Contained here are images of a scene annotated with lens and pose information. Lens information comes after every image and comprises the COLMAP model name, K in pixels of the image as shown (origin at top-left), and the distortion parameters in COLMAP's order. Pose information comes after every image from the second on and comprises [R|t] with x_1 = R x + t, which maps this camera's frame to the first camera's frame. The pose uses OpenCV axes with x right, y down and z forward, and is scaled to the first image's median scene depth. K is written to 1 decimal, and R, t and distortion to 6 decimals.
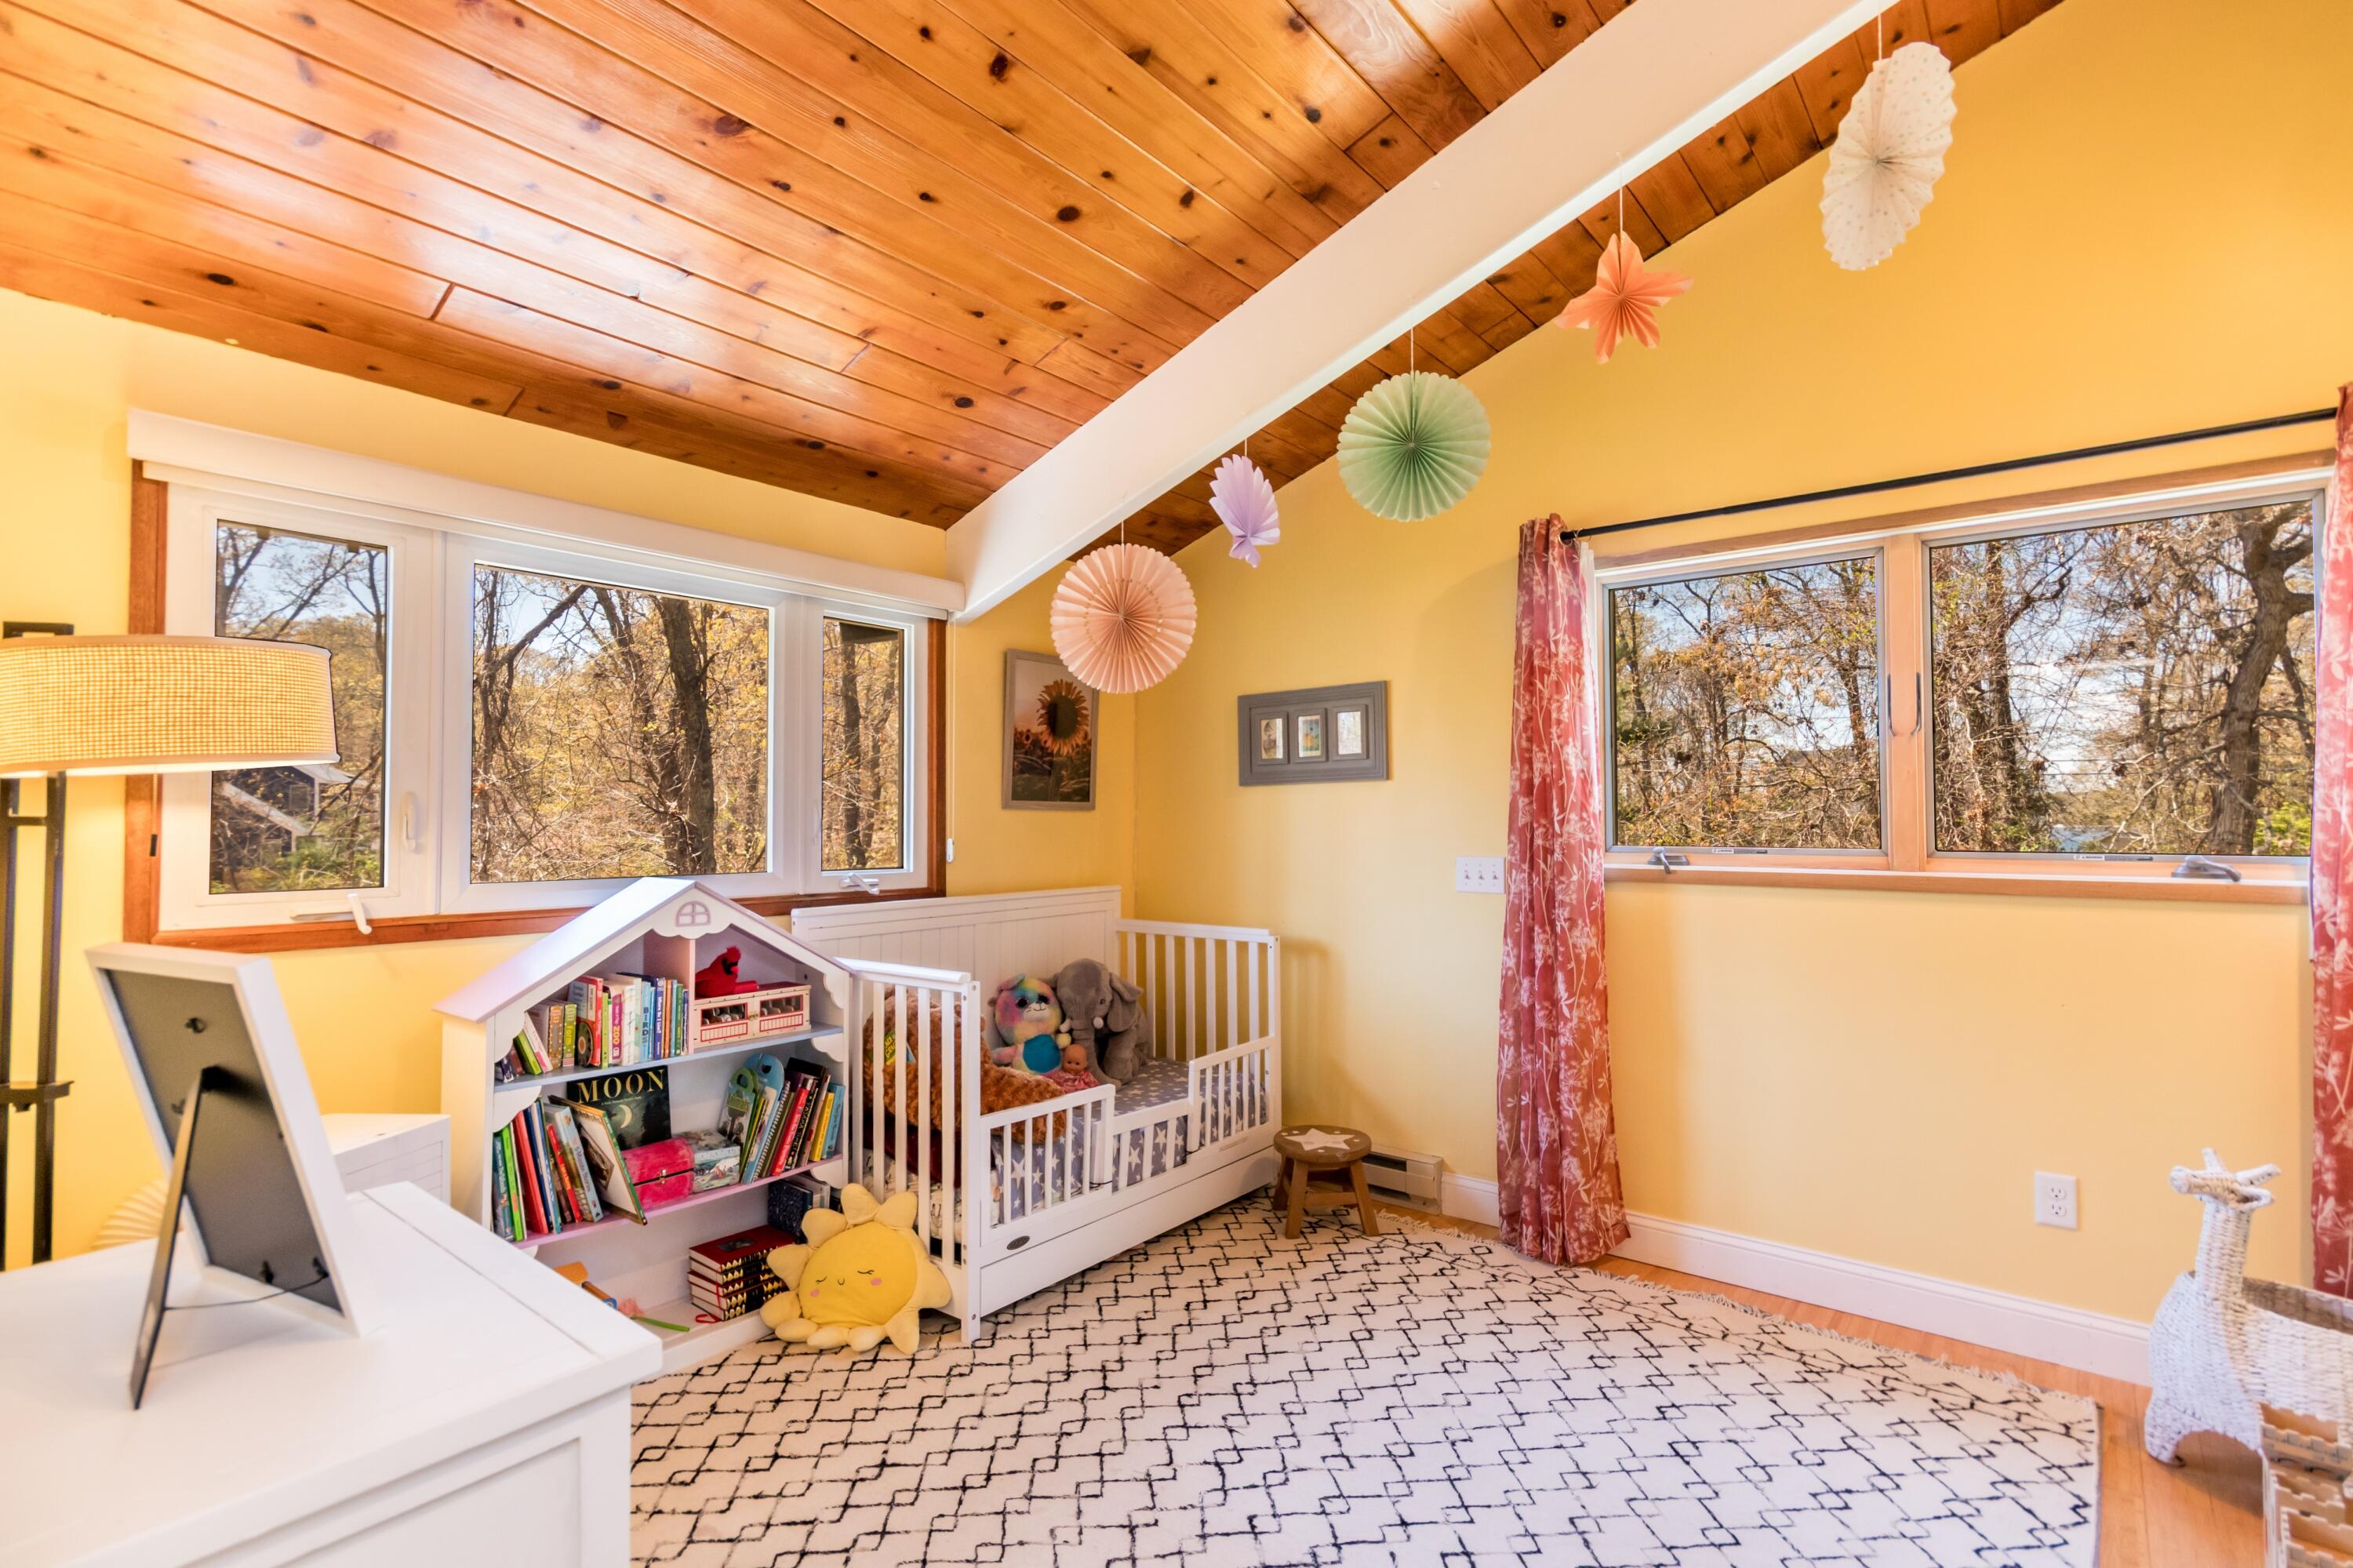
lens RADIAL K [[1079.2, 0, 1223.3], [0, 1079.2, 780.7], [0, 0, 1]] dist [-0.001049, 0.002587]
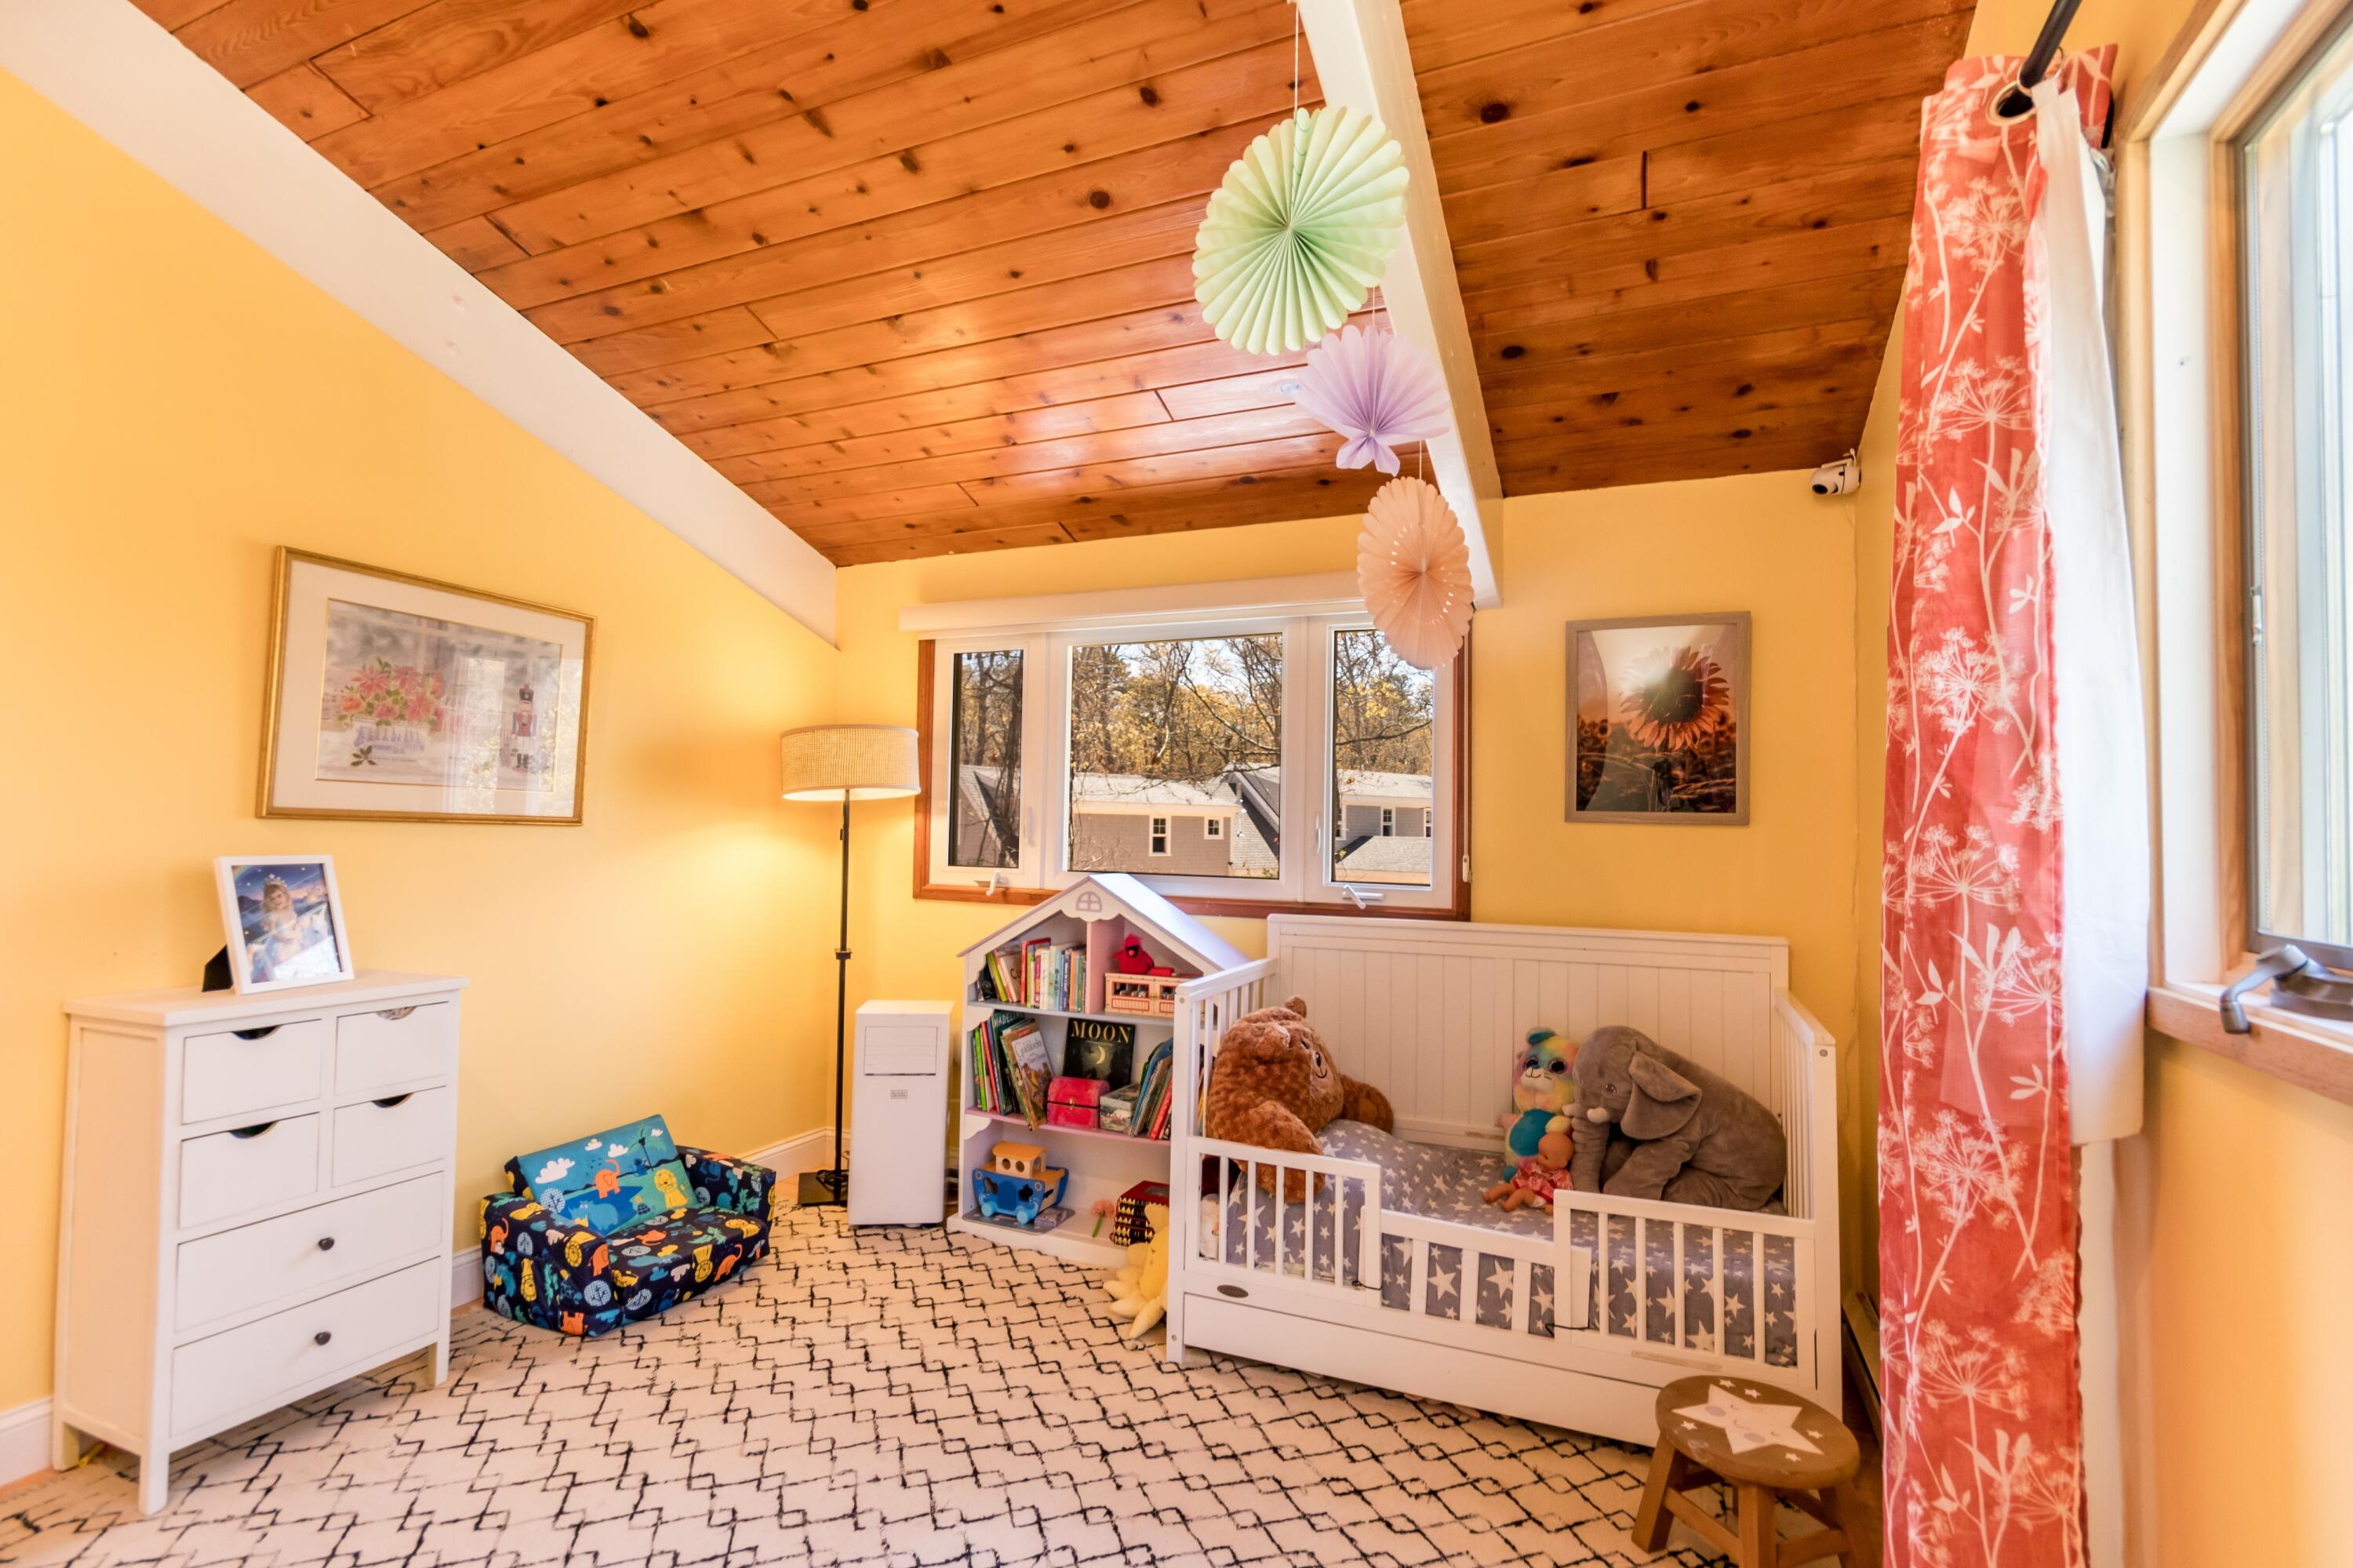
lens RADIAL K [[1079.2, 0, 1181.2], [0, 1079.2, 791.1], [0, 0, 1]] dist [-0.001049, 0.002587]
pose [[0.253888, -0.031124, -0.966733, 0.693331], [0.015511, 0.999485, -0.028105, 0.029985], [0.967109, -0.007859, 0.254240, 0.726551]]
